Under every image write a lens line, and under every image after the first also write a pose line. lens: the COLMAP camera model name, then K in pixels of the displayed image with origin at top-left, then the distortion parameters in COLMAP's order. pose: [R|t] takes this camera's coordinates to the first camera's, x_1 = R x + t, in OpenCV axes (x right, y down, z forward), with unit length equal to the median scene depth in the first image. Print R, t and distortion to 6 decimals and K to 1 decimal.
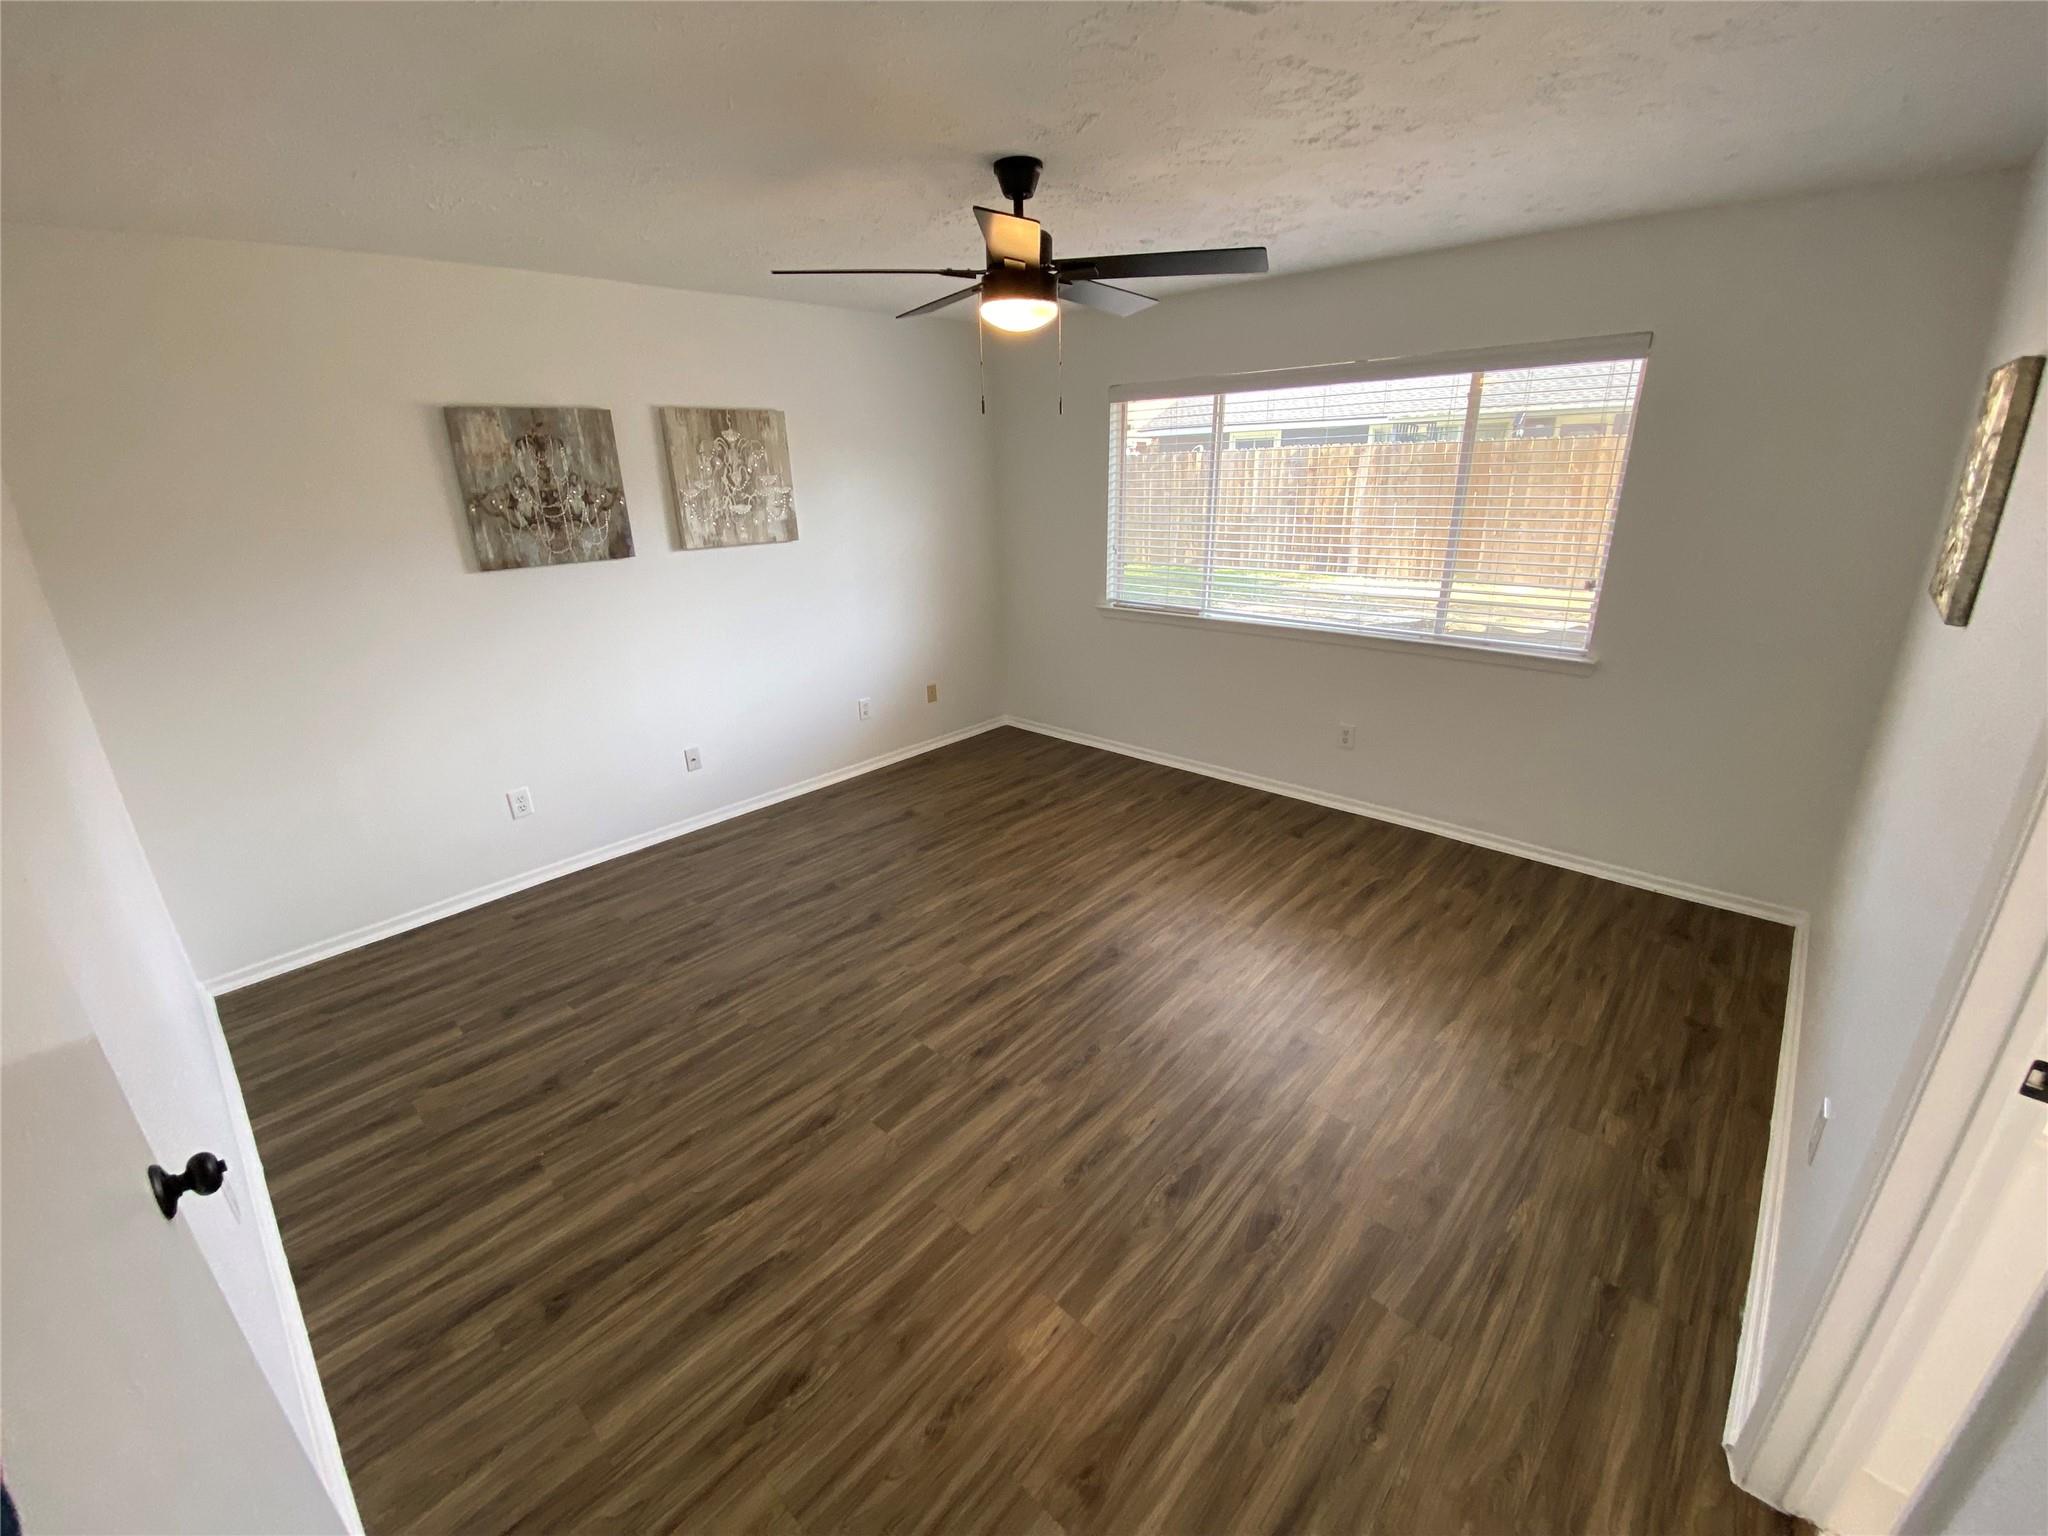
lens RADIAL K [[841.4, 0, 1019.5], [0, 841.4, 759.1], [0, 0, 1]] dist [-0.003118, -0.000535]
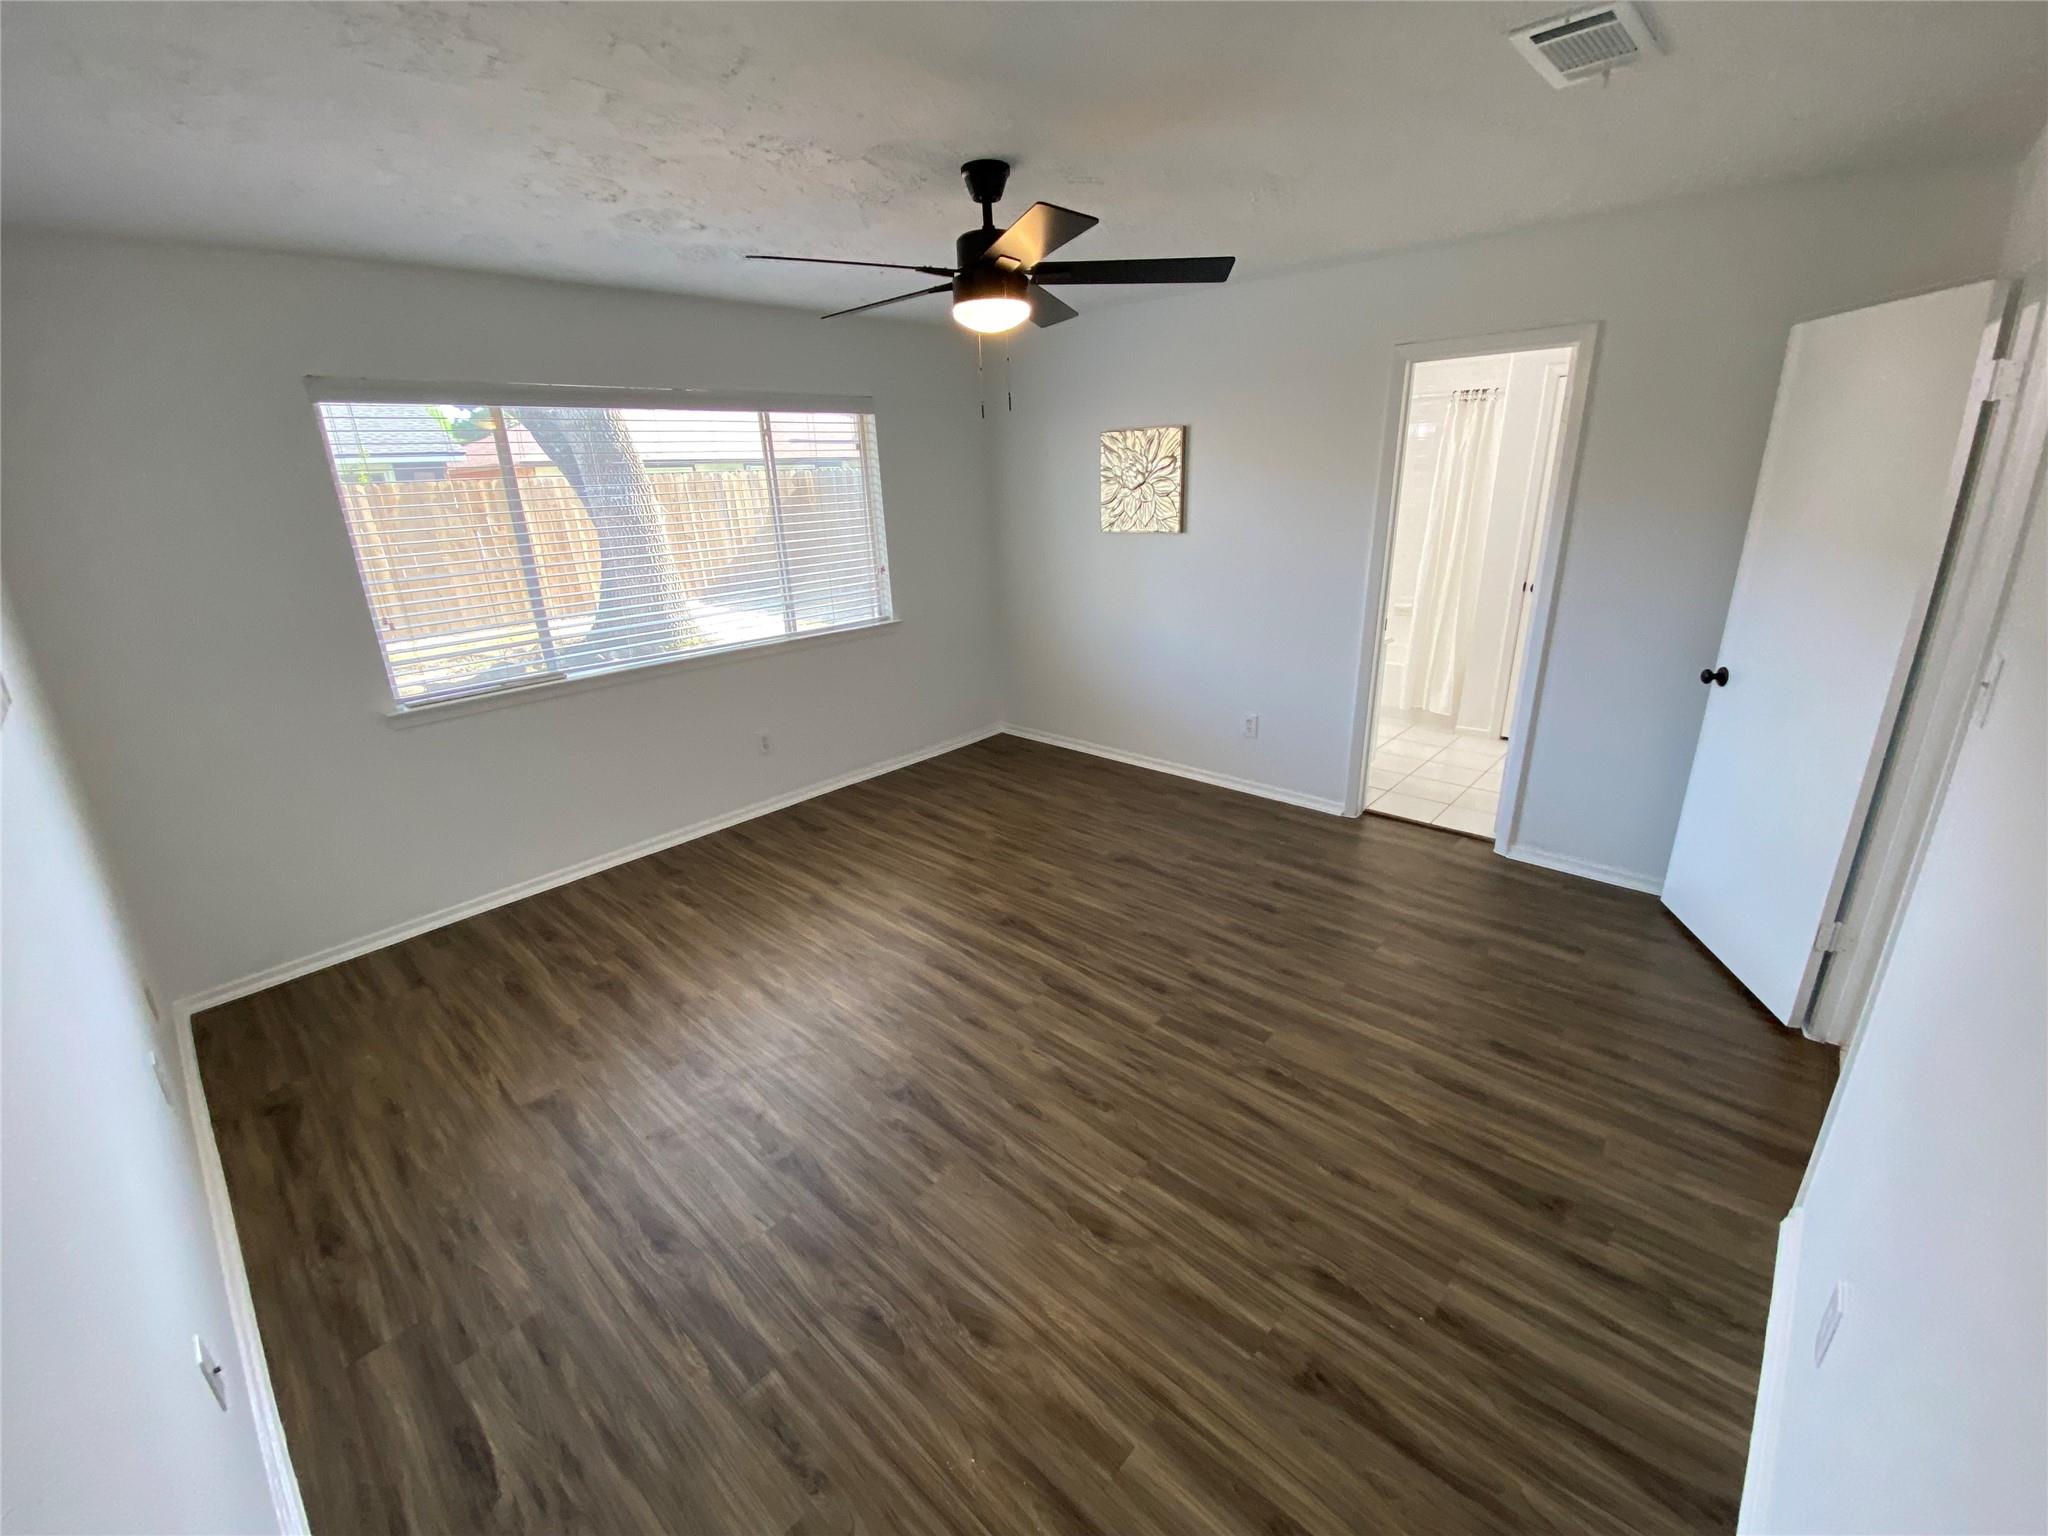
lens RADIAL K [[841.4, 0, 1019.5], [0, 841.4, 759.1], [0, 0, 1]] dist [-0.003118, -0.000535]
pose [[-0.007671, -0.302076, 0.953253, -0.881713], [0.372308, 0.883882, 0.283089, -0.263257], [-0.928078, 0.357075, 0.105684, 0.829200]]
